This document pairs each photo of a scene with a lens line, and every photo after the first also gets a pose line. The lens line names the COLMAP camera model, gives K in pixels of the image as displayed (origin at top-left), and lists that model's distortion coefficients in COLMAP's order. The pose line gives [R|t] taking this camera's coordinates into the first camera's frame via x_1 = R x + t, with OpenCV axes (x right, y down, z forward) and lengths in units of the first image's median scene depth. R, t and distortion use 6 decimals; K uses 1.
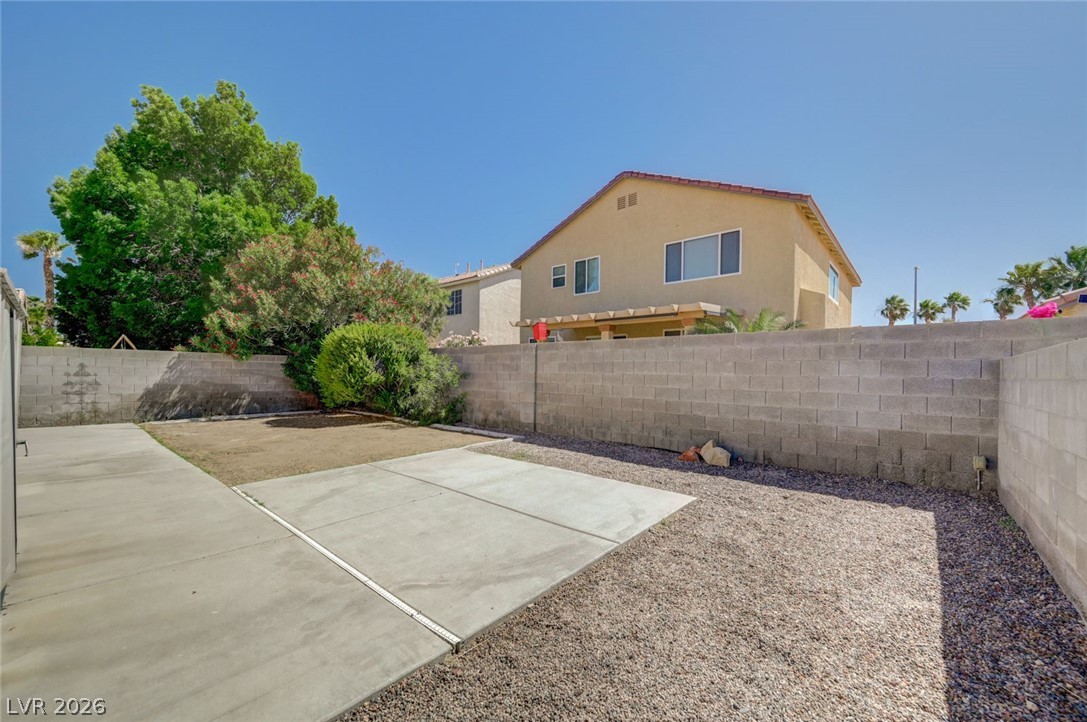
lens RADIAL K [[427.9, 0, 542.2], [0, 427.9, 369.4], [0, 0, 1]] dist [-0.001546, -0.000241]
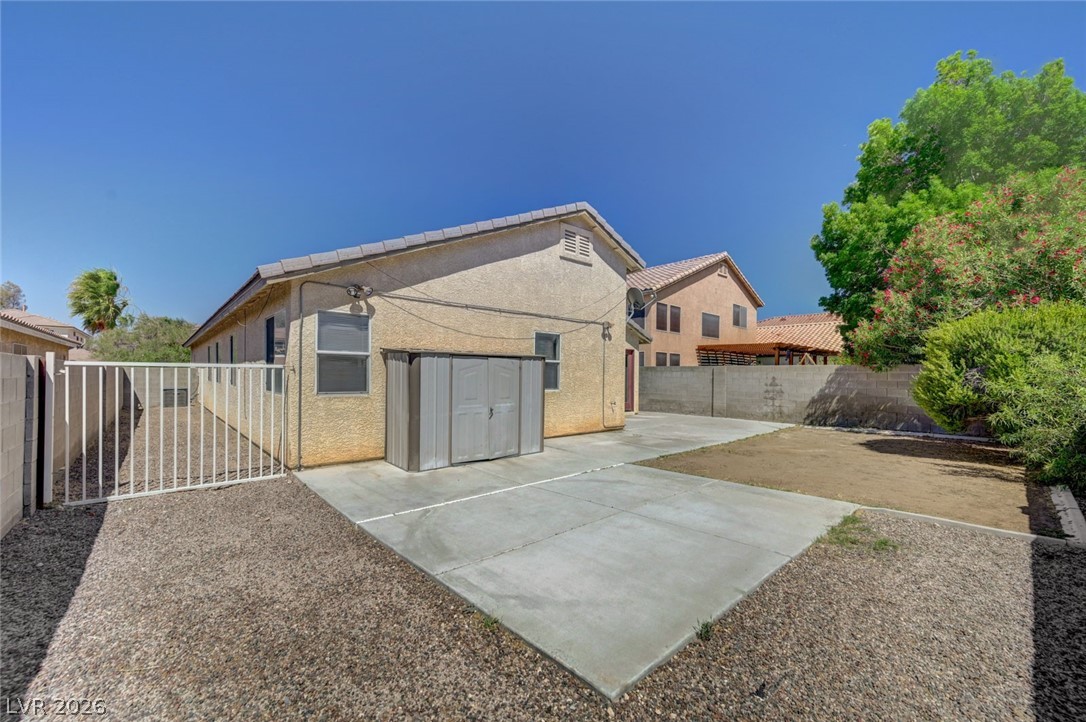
lens RADIAL K [[427.5, 0, 559.2], [0, 427.5, 378.0], [0, 0, 1]] dist [-0.001546, -0.000241]
pose [[-0.085820, -0.004760, -0.996299, 0.733927], [-0.003262, 0.999985, -0.004497, -0.003418], [0.996305, 0.002864, -0.085835, 0.928762]]
